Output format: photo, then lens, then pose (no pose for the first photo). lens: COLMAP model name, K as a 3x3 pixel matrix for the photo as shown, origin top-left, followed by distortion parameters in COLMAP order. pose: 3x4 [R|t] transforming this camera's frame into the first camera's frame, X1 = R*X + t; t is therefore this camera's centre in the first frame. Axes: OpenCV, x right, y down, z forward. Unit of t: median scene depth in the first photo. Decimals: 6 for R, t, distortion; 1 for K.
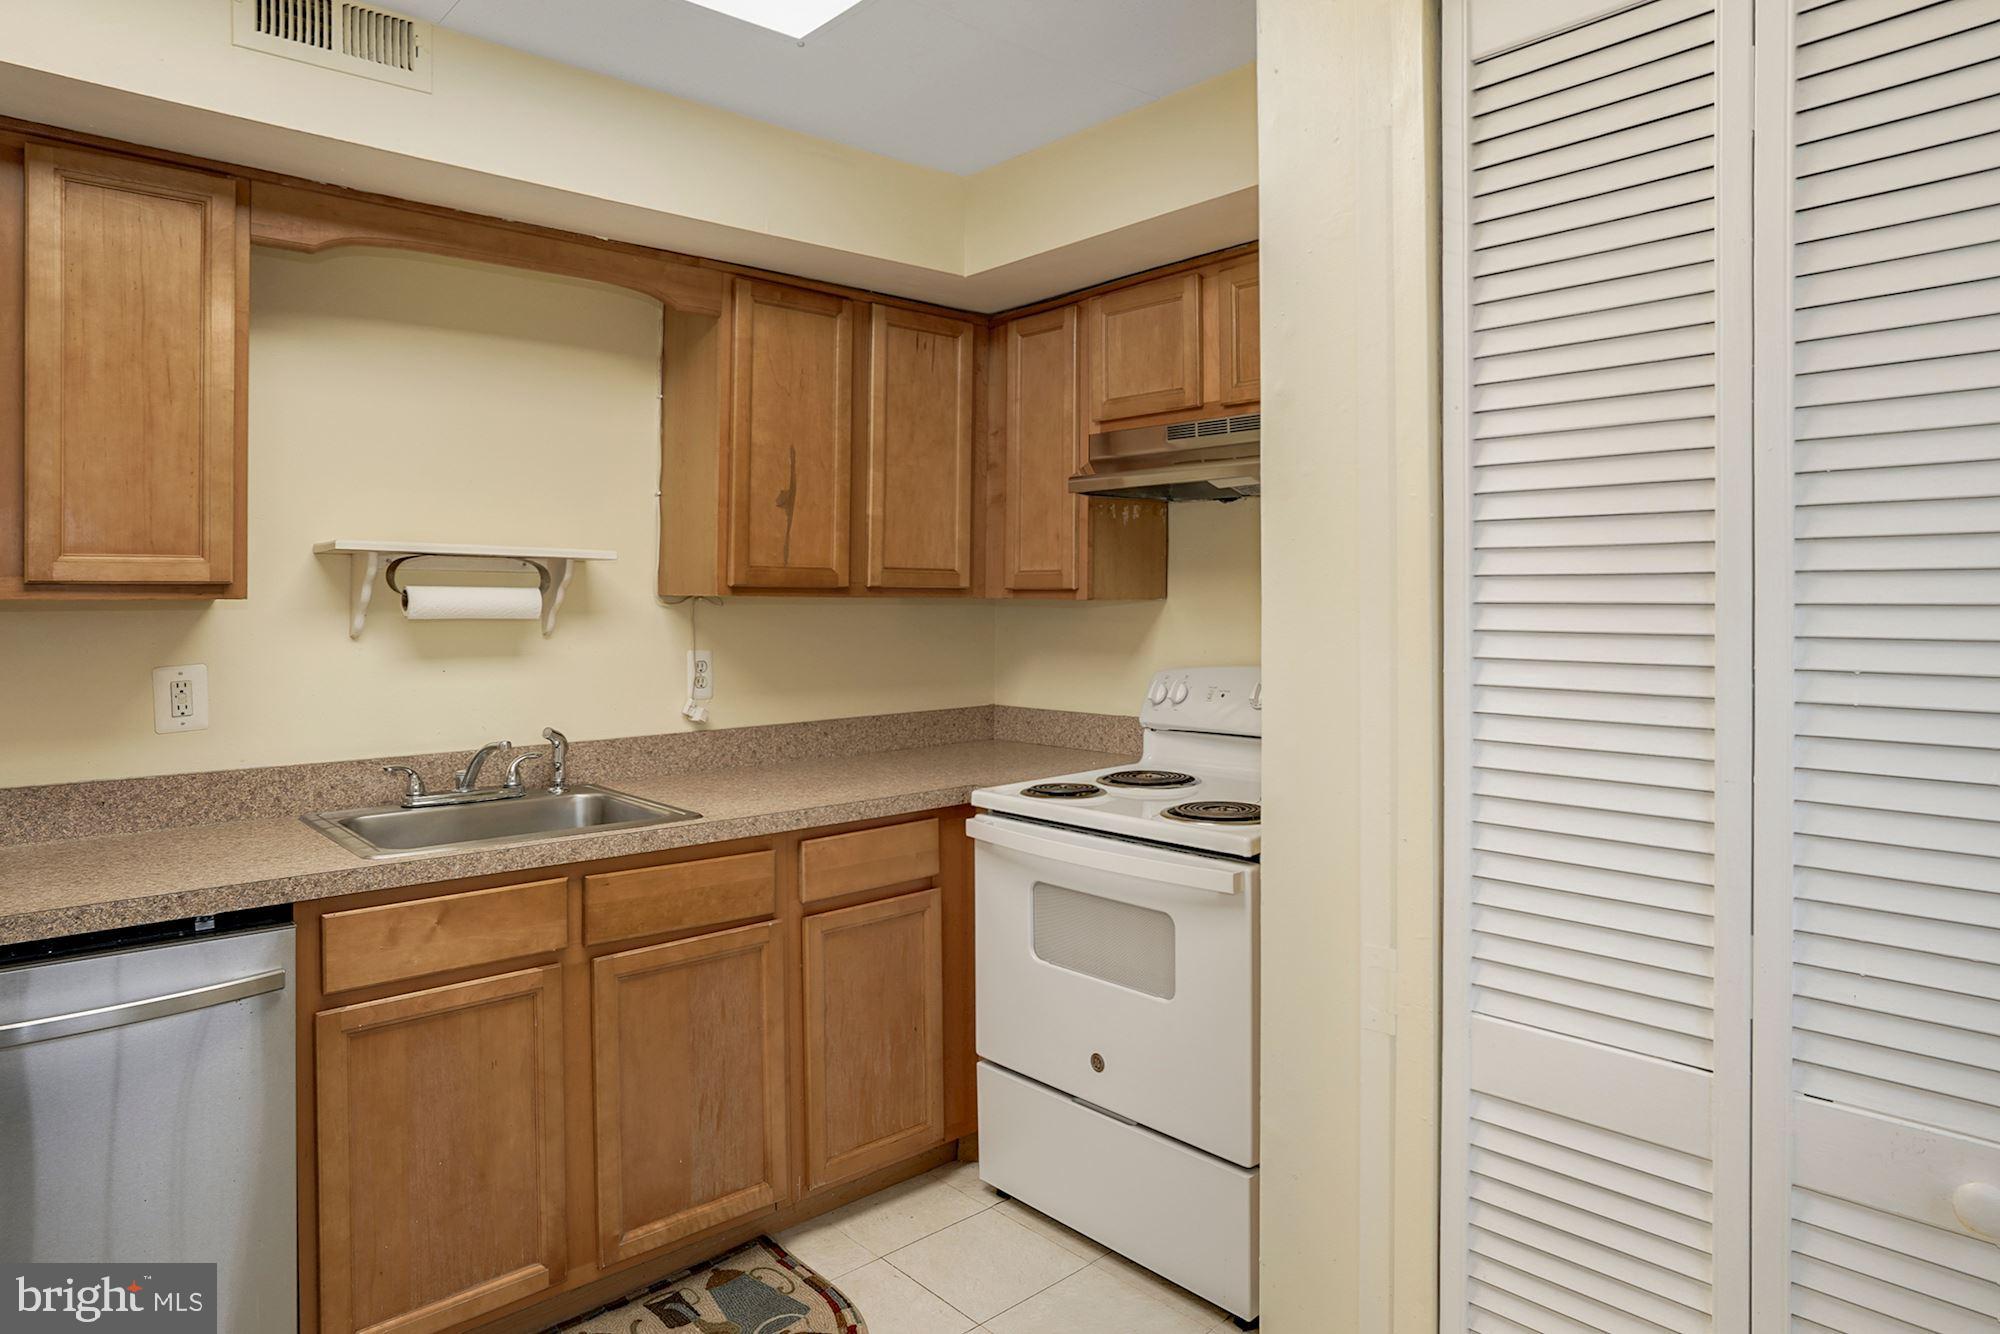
lens RADIAL K [[1237.8, 0, 1003.2], [0, 1237.8, 586.0], [0, 0, 1]] dist [-0.052275, 0.024787]
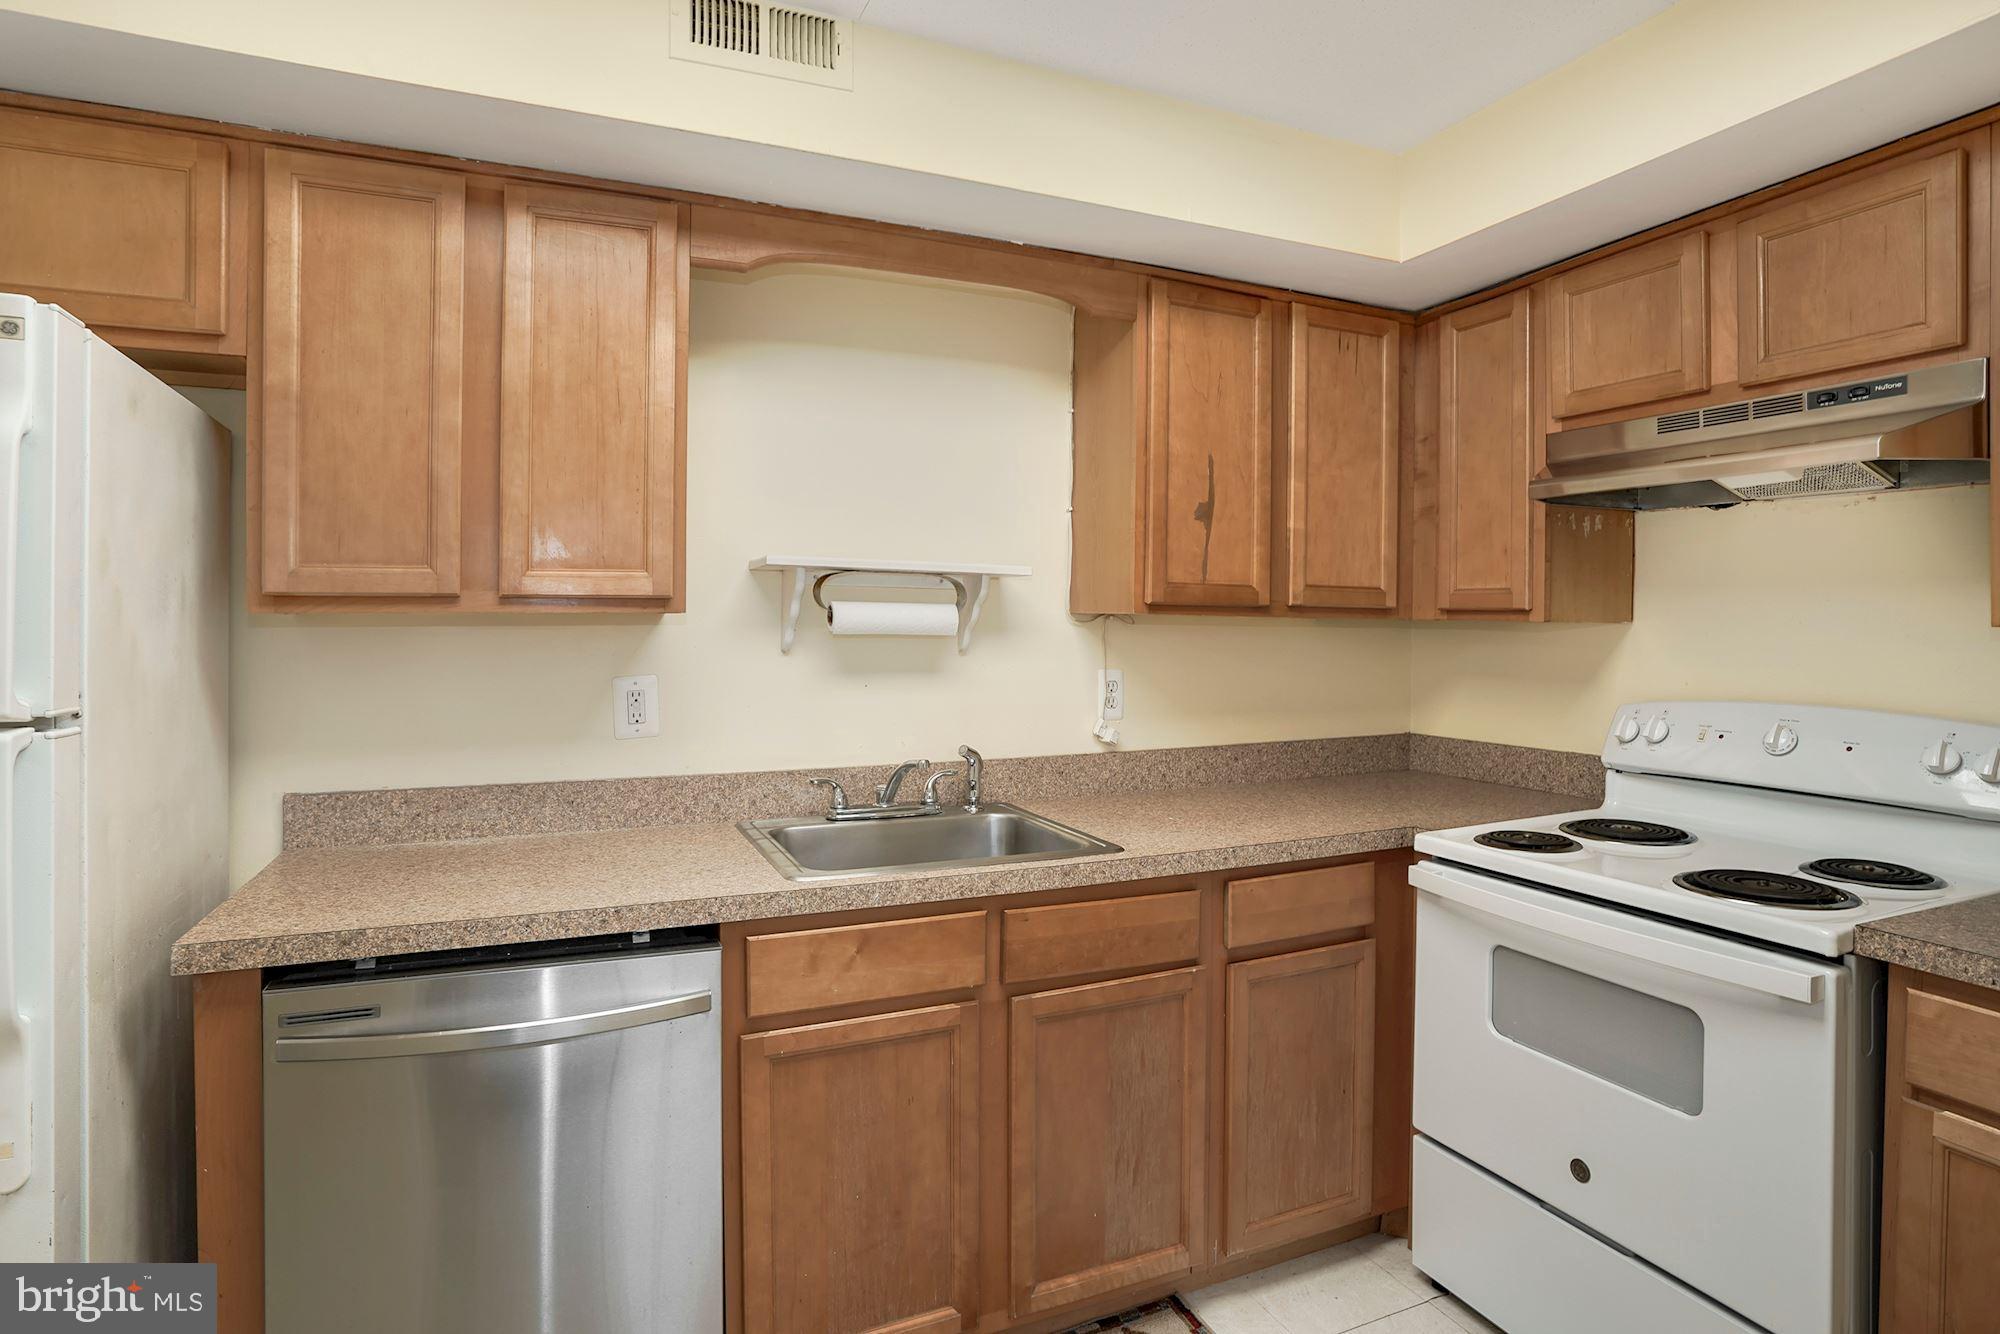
lens RADIAL K [[1088.3, 0, 991.5], [0, 1088.3, 624.4], [0, 0, 1]] dist [-0.048822, 0.013775]
pose [[0.950237, 0.008708, -0.311407, -0.079993], [-0.004626, 0.999893, 0.013842, 0.005479], [0.311494, -0.011713, 0.950176, 0.181720]]
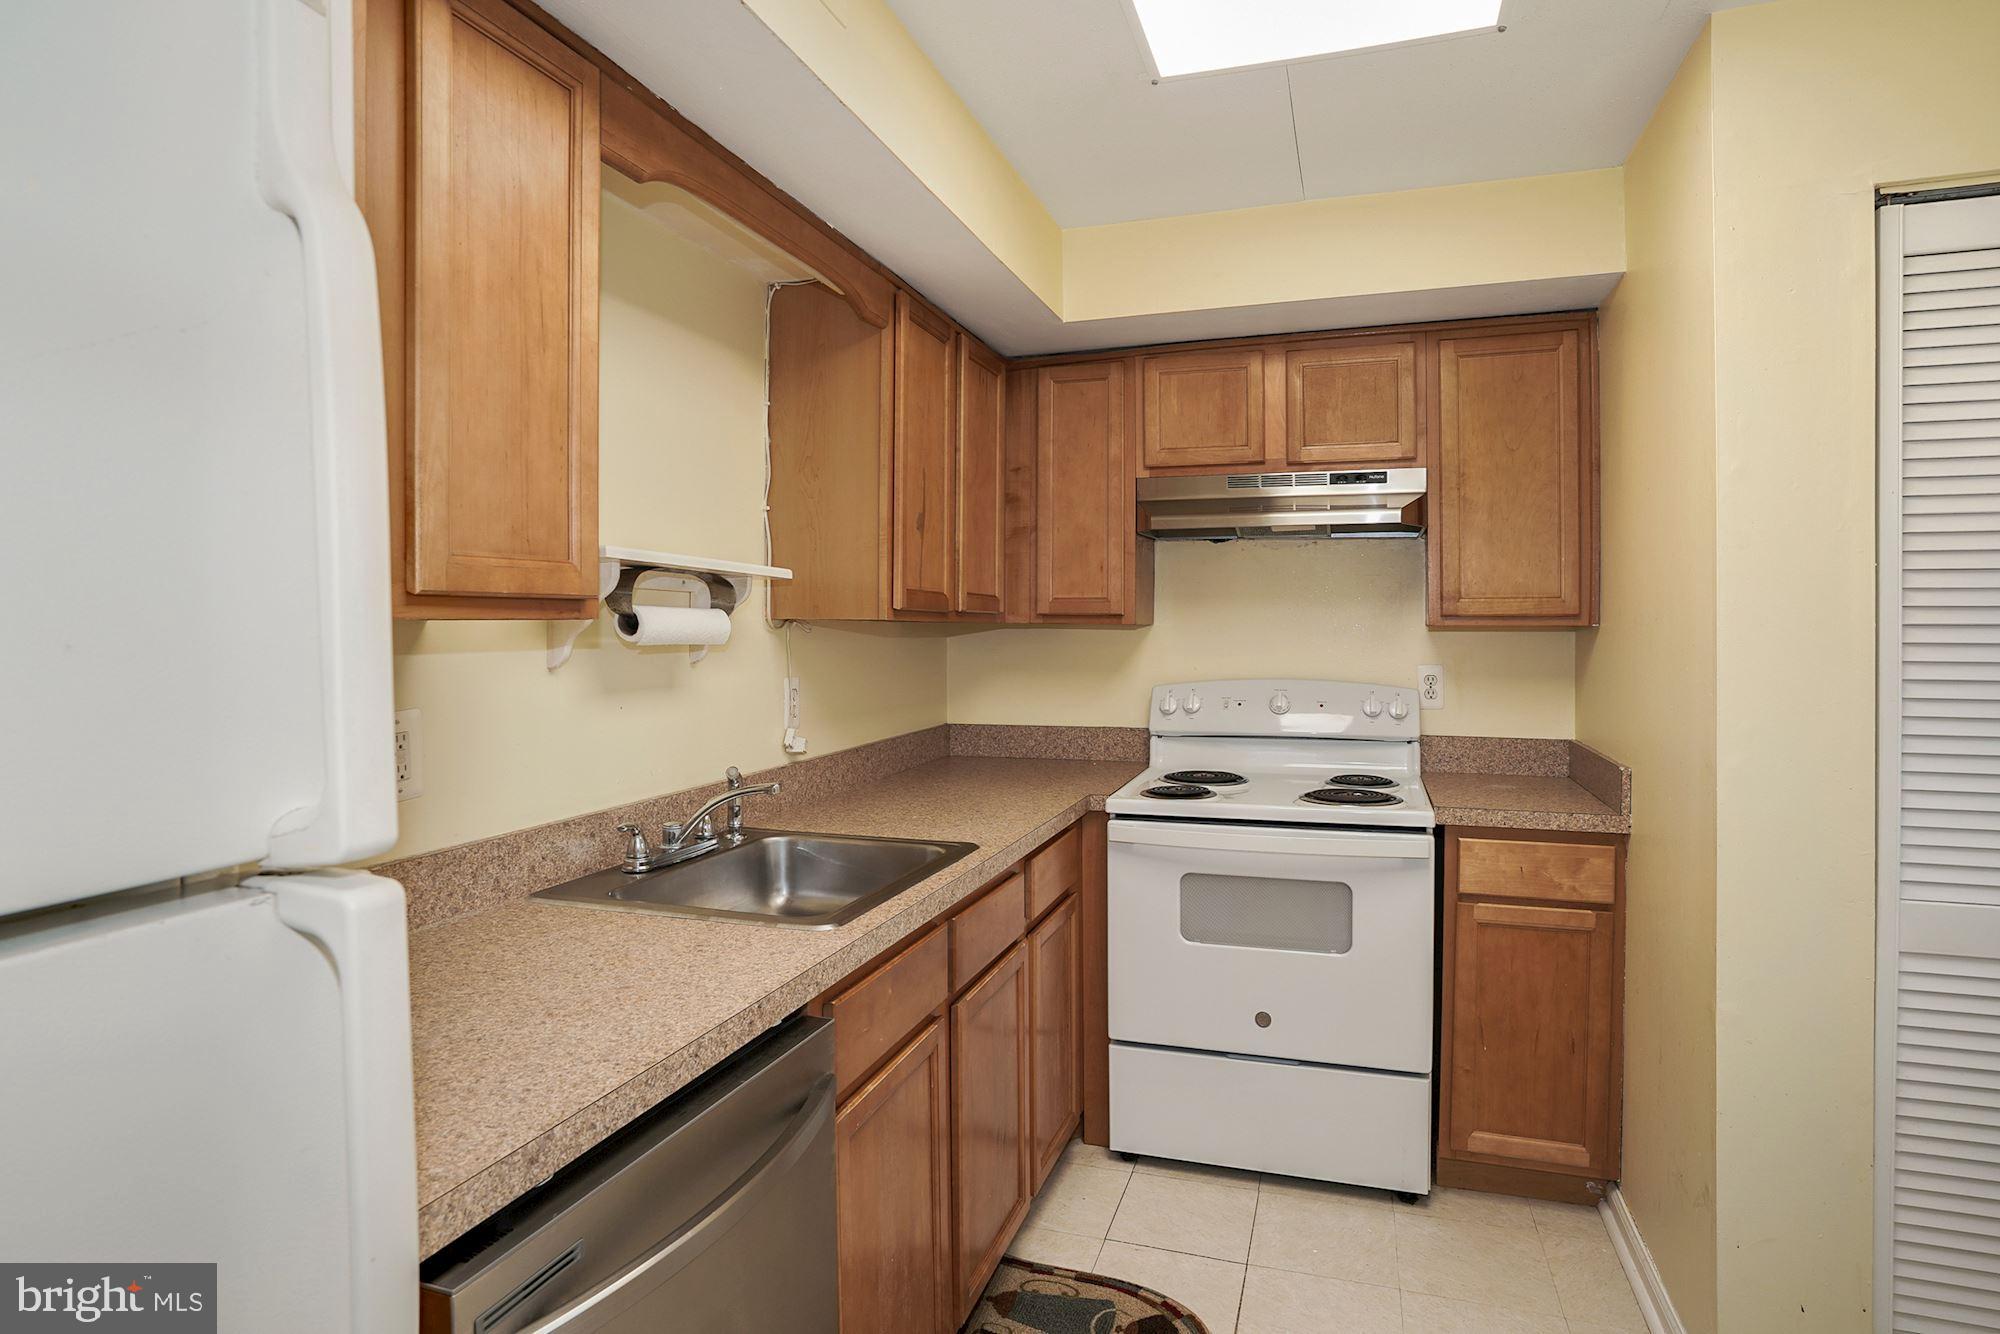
lens RADIAL K [[1088.3, 0, 1032.0], [0, 1088.3, 636.5], [0, 0, 1]] dist [-0.048822, 0.013775]
pose [[0.856984, -0.004498, 0.515324, -0.625977], [-0.004643, 0.999854, 0.016448, 0.007823], [-0.515323, -0.016489, 0.856838, 0.234464]]
